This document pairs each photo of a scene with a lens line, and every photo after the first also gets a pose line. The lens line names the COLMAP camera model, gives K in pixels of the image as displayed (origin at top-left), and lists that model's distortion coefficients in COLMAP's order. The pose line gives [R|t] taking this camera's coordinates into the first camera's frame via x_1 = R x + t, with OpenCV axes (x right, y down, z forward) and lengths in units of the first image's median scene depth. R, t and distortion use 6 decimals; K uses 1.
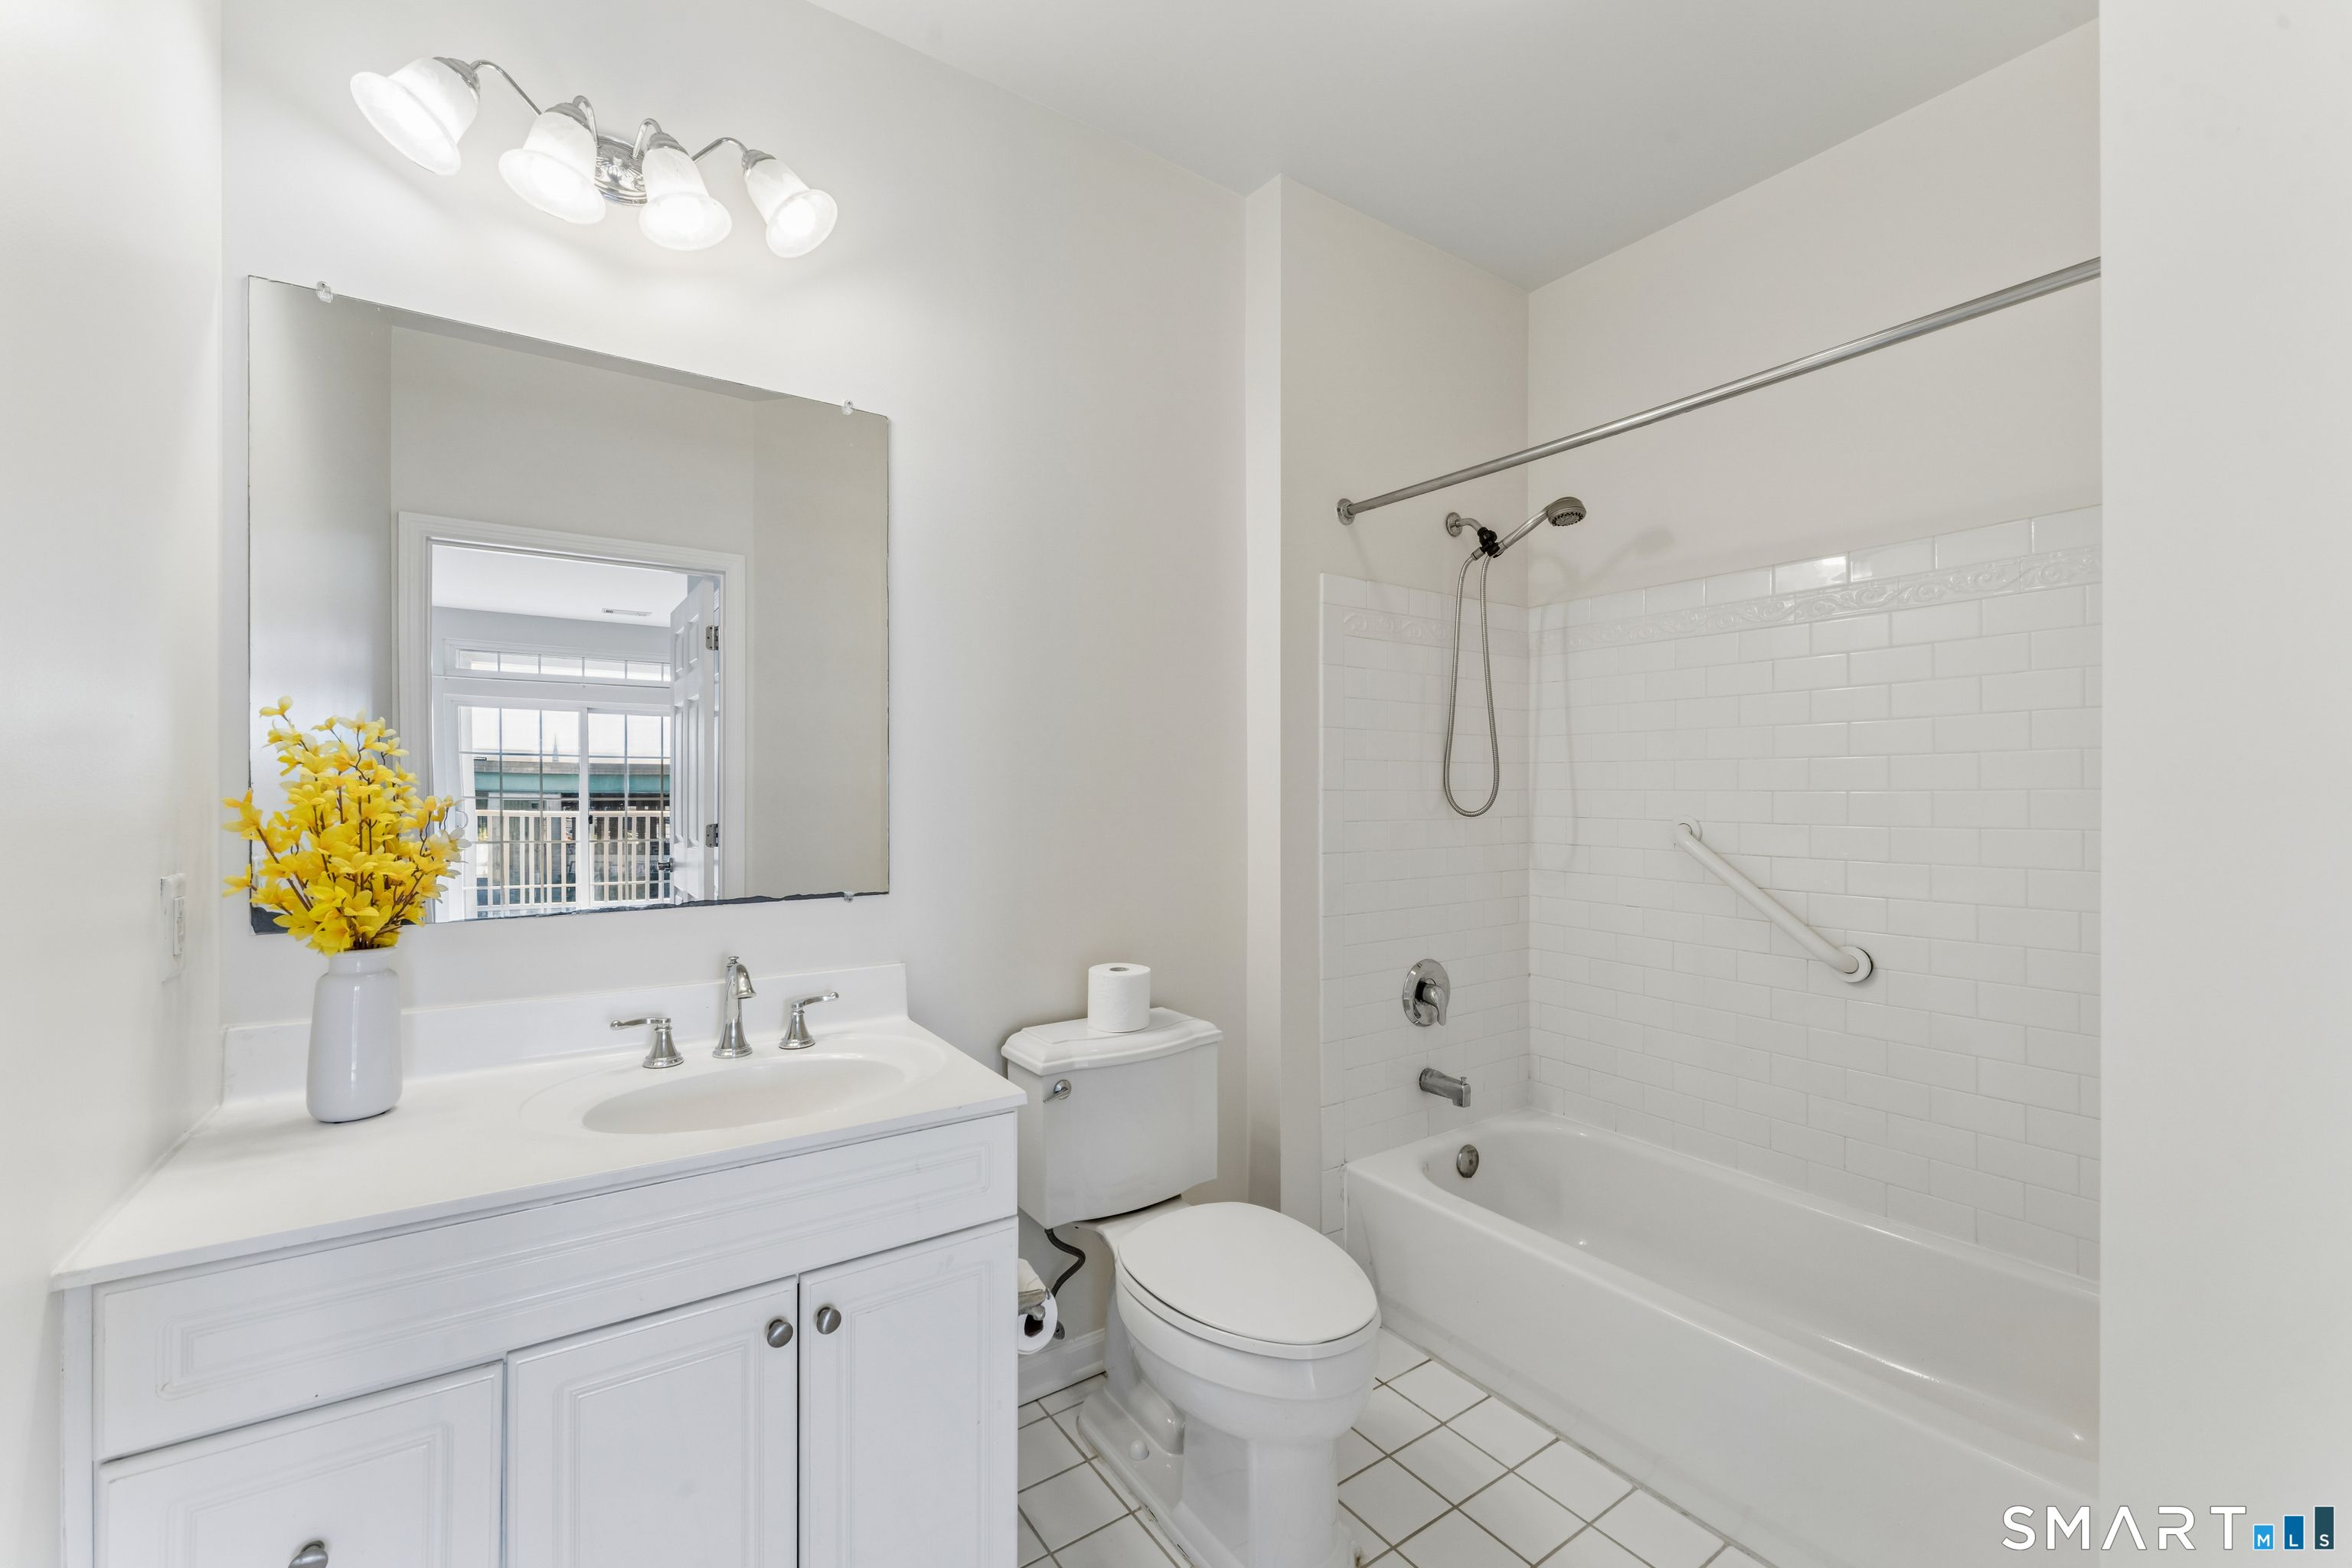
lens RADIAL K [[942.1, 0, 1166.6], [0, 942.1, 797.8], [0, 0, 1]] dist [-0.003649, -0.000164]
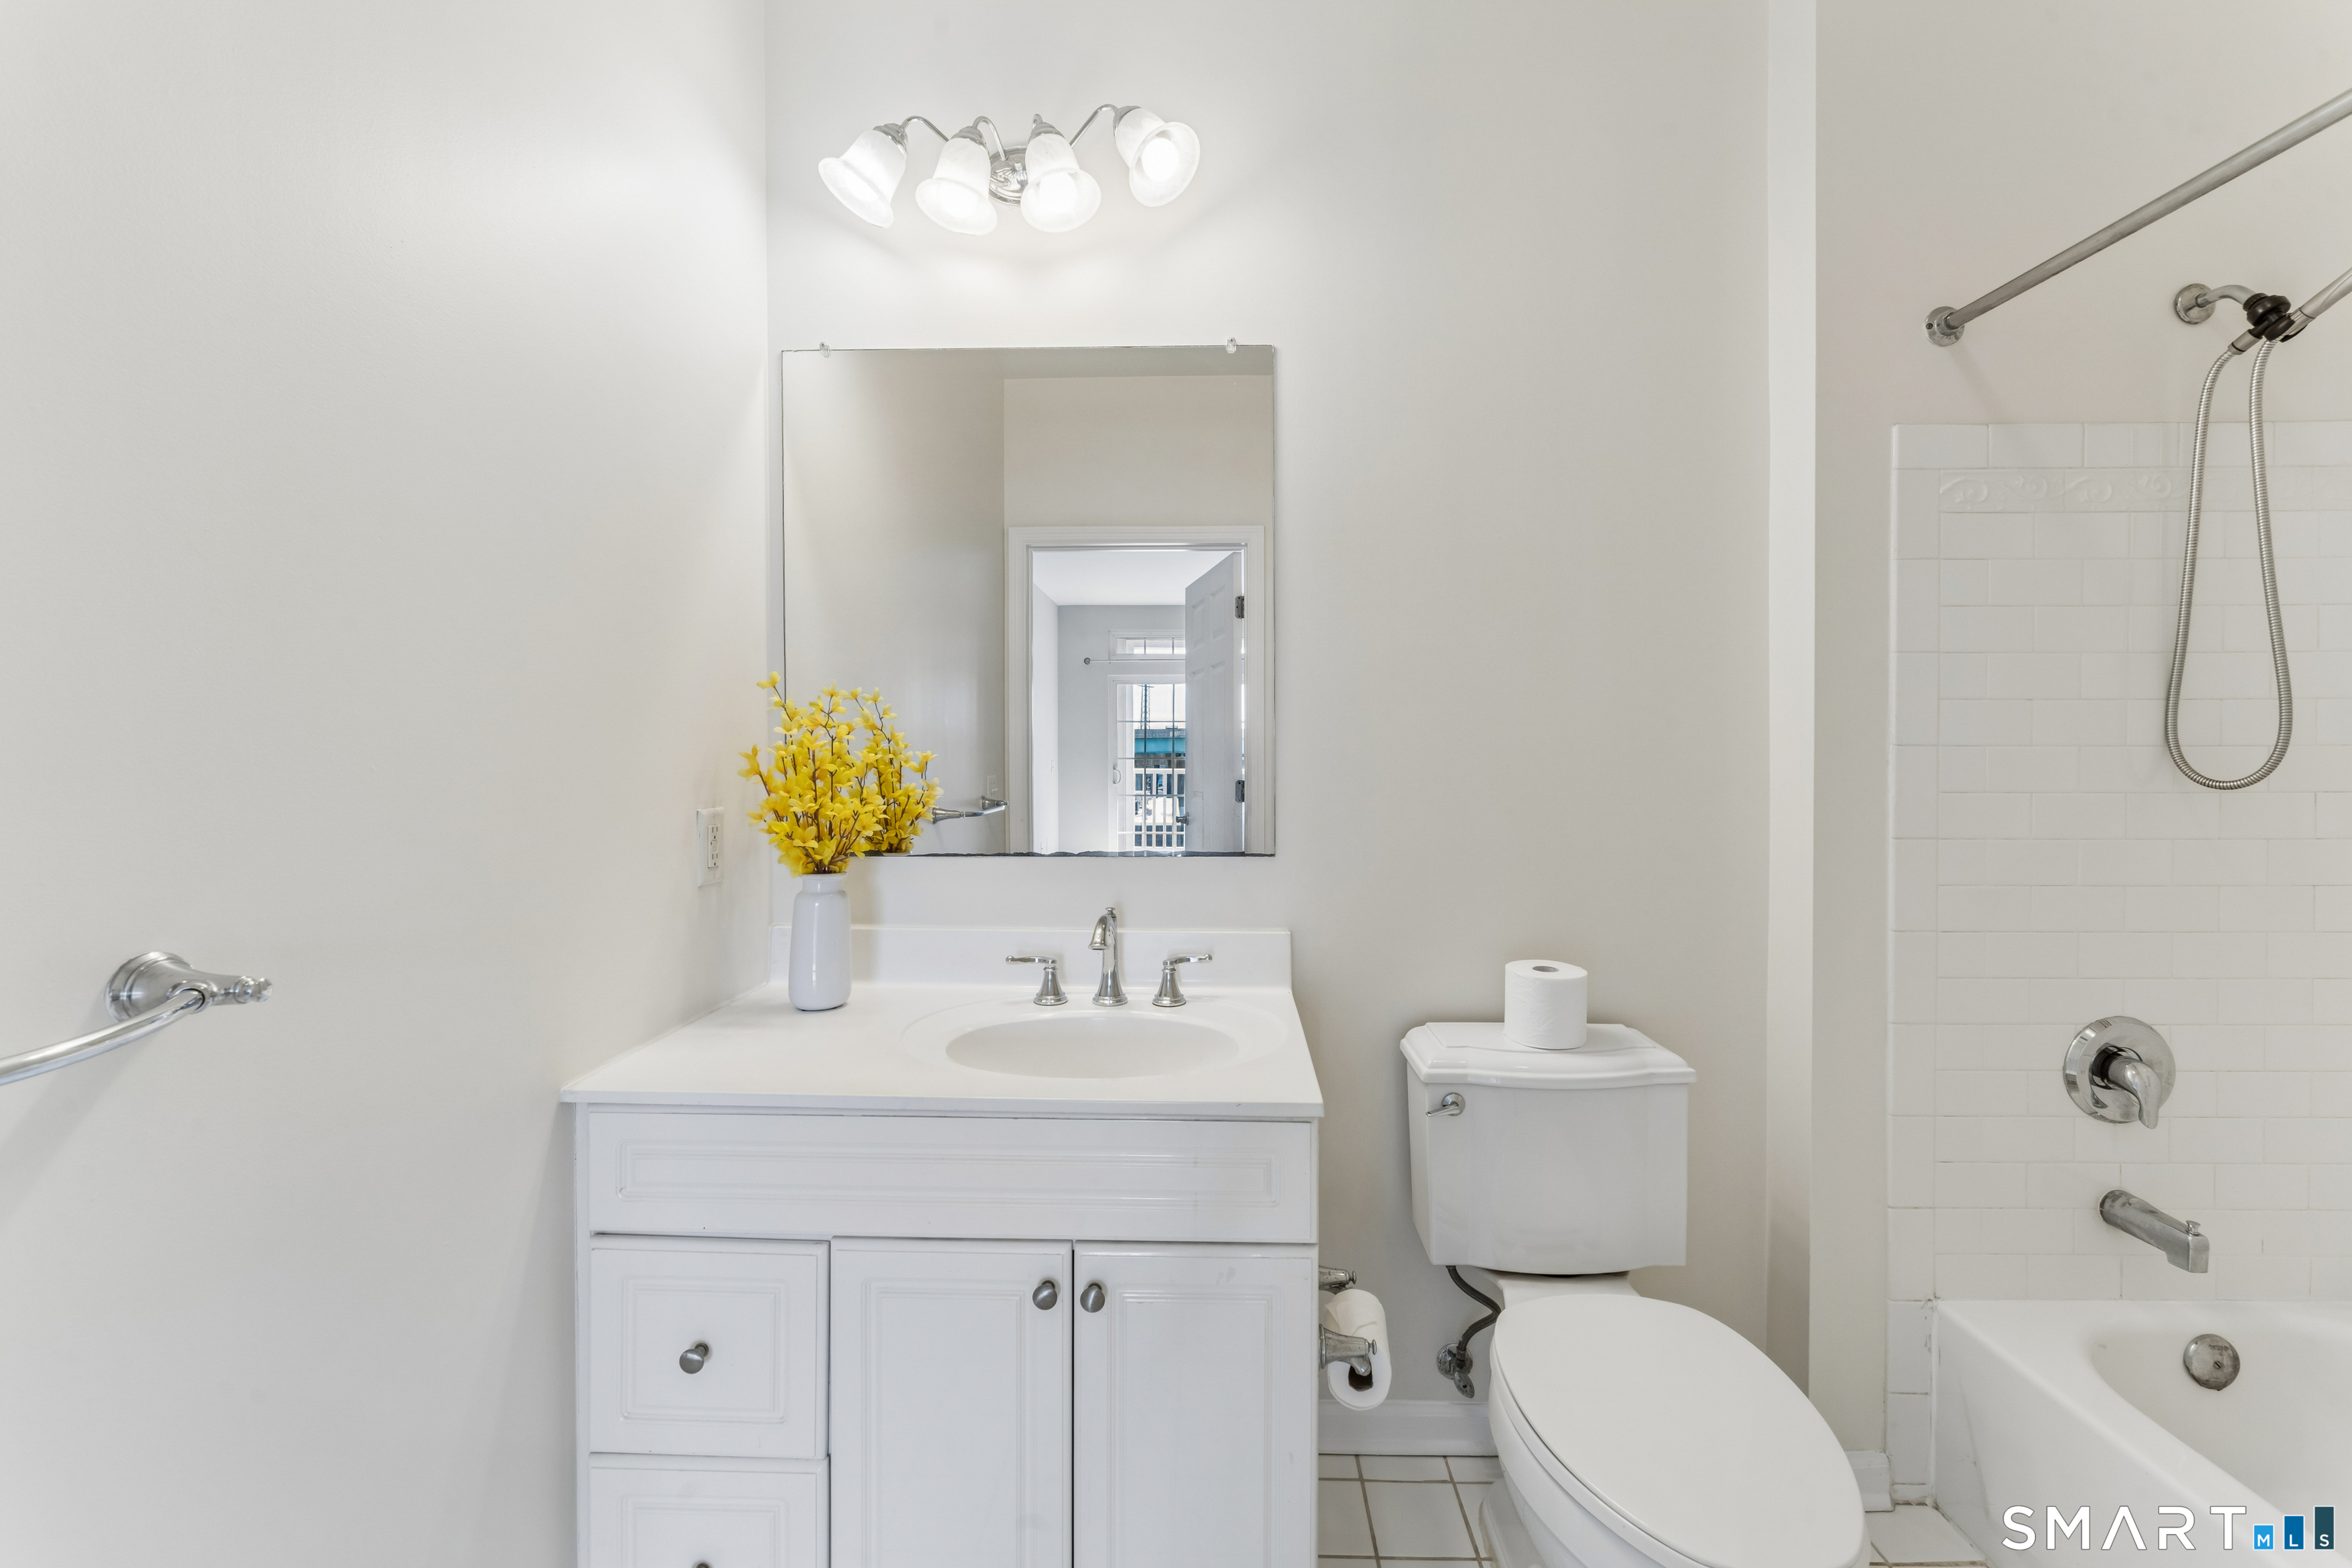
lens RADIAL K [[942.1, 0, 1177.6], [0, 942.1, 769.2], [0, 0, 1]] dist [-0.003649, -0.000164]
pose [[0.816082, 0.009541, -0.577857, 0.154900], [-0.004612, 0.999939, 0.009996, 0.005757], [0.577917, -0.005492, 0.816077, 0.165848]]
